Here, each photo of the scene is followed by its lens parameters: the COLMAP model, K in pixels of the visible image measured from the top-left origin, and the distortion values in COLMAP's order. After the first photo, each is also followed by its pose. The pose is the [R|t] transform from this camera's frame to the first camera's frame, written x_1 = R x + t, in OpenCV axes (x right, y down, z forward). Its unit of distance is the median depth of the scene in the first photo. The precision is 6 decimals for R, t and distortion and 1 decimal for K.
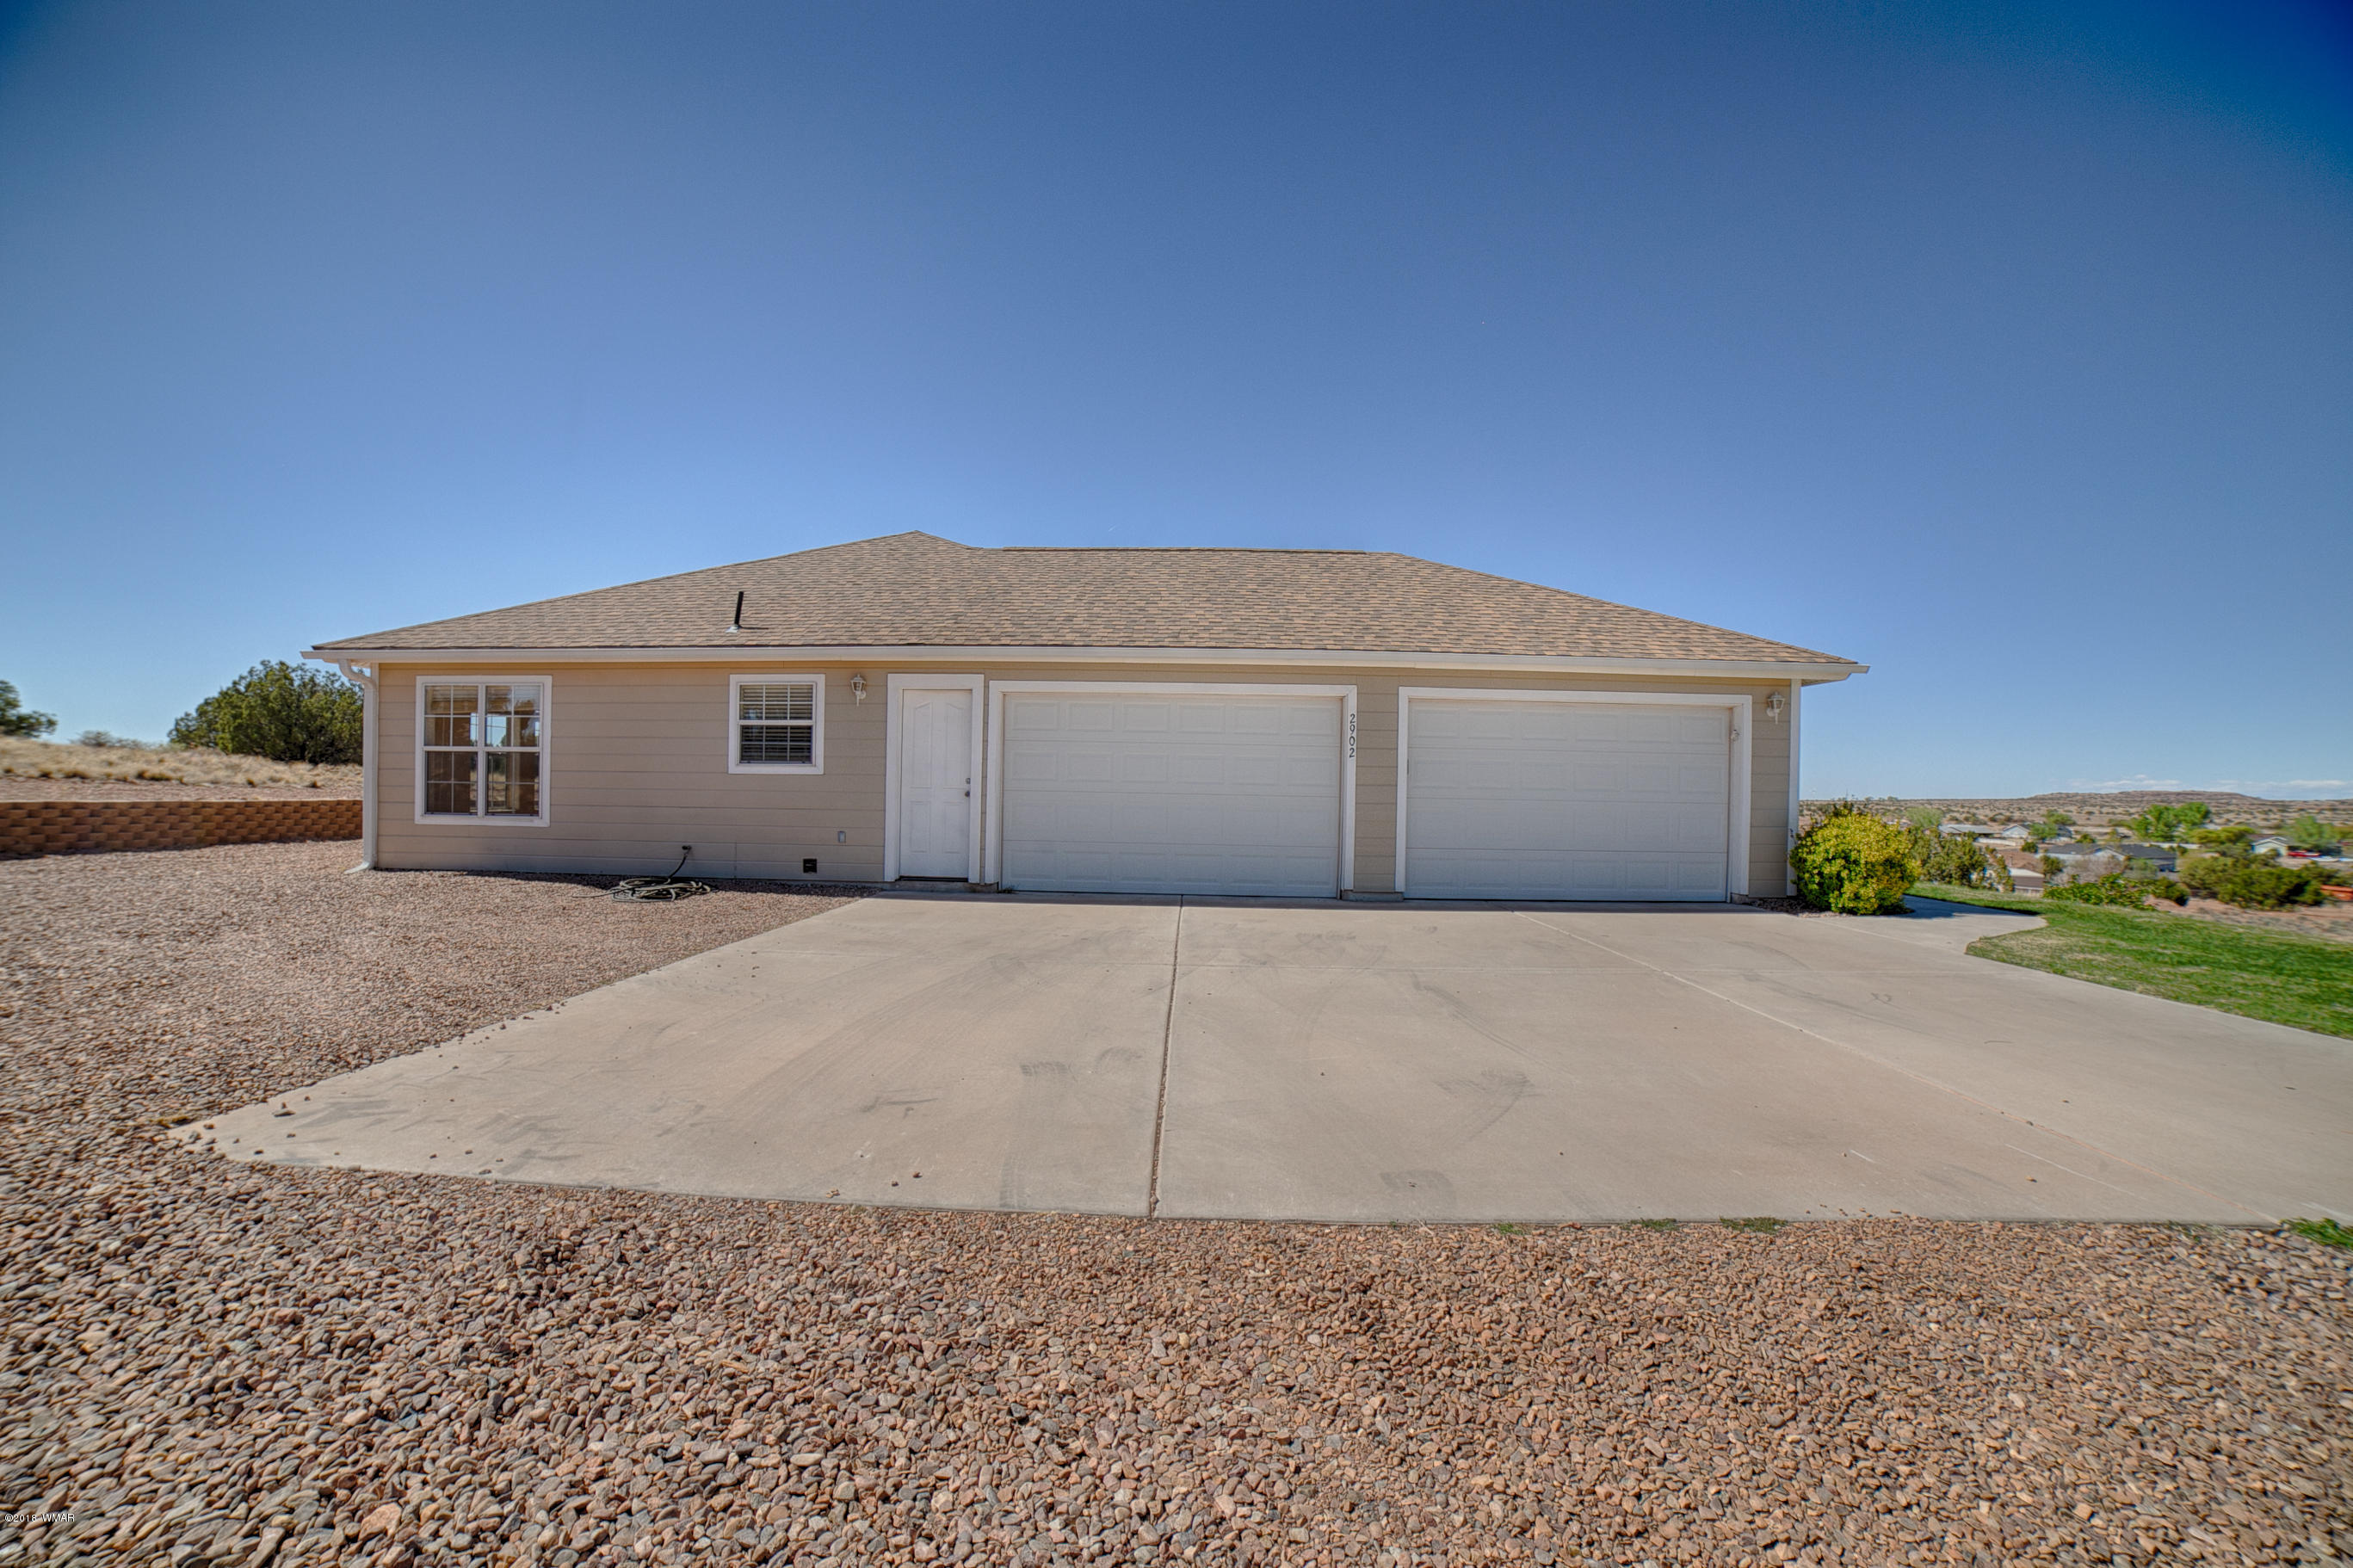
lens RADIAL K [[948.3, 0, 1171.5], [0, 948.3, 795.0], [0, 0, 1]] dist [-0.111382, 0.040068]
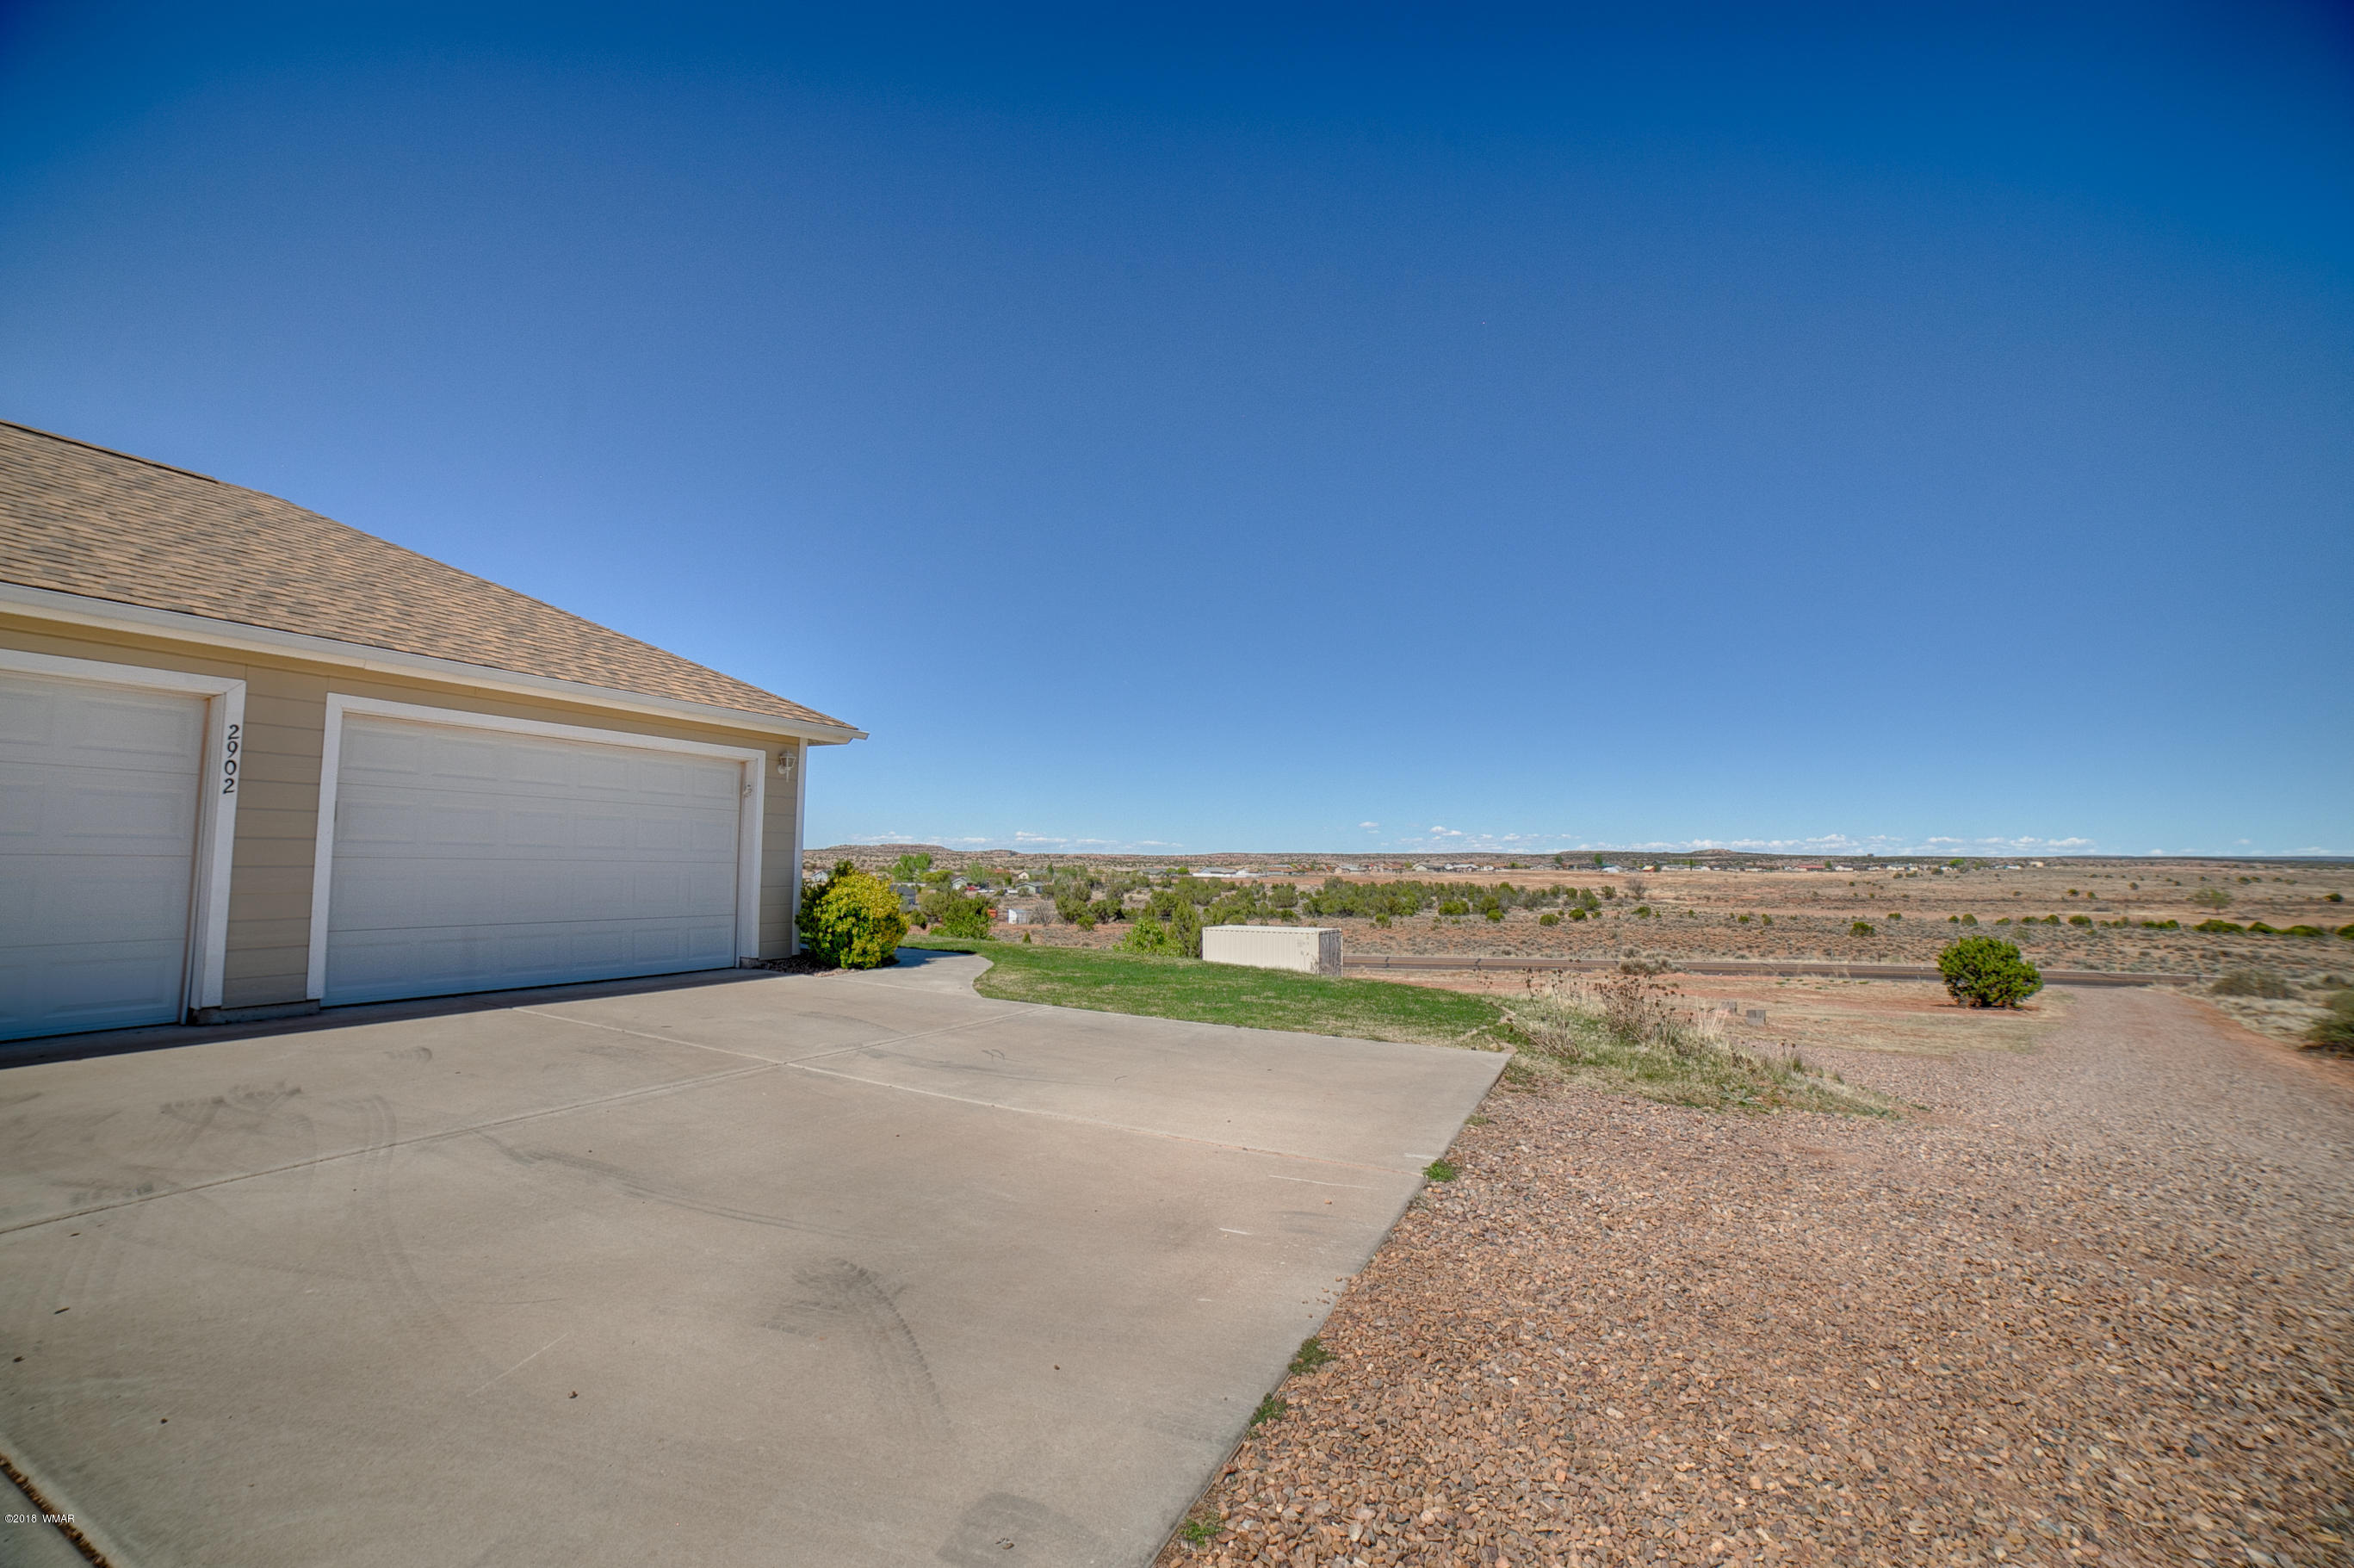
lens RADIAL K [[948.7, 0, 1172.0], [0, 948.7, 795.0], [0, 0, 1]] dist [-0.111382, 0.040068]
pose [[0.427201, 0.052355, 0.902639, -0.068330], [-0.003370, 0.998407, -0.056315, -0.008139], [-0.904150, 0.021017, 0.426697, 0.184631]]
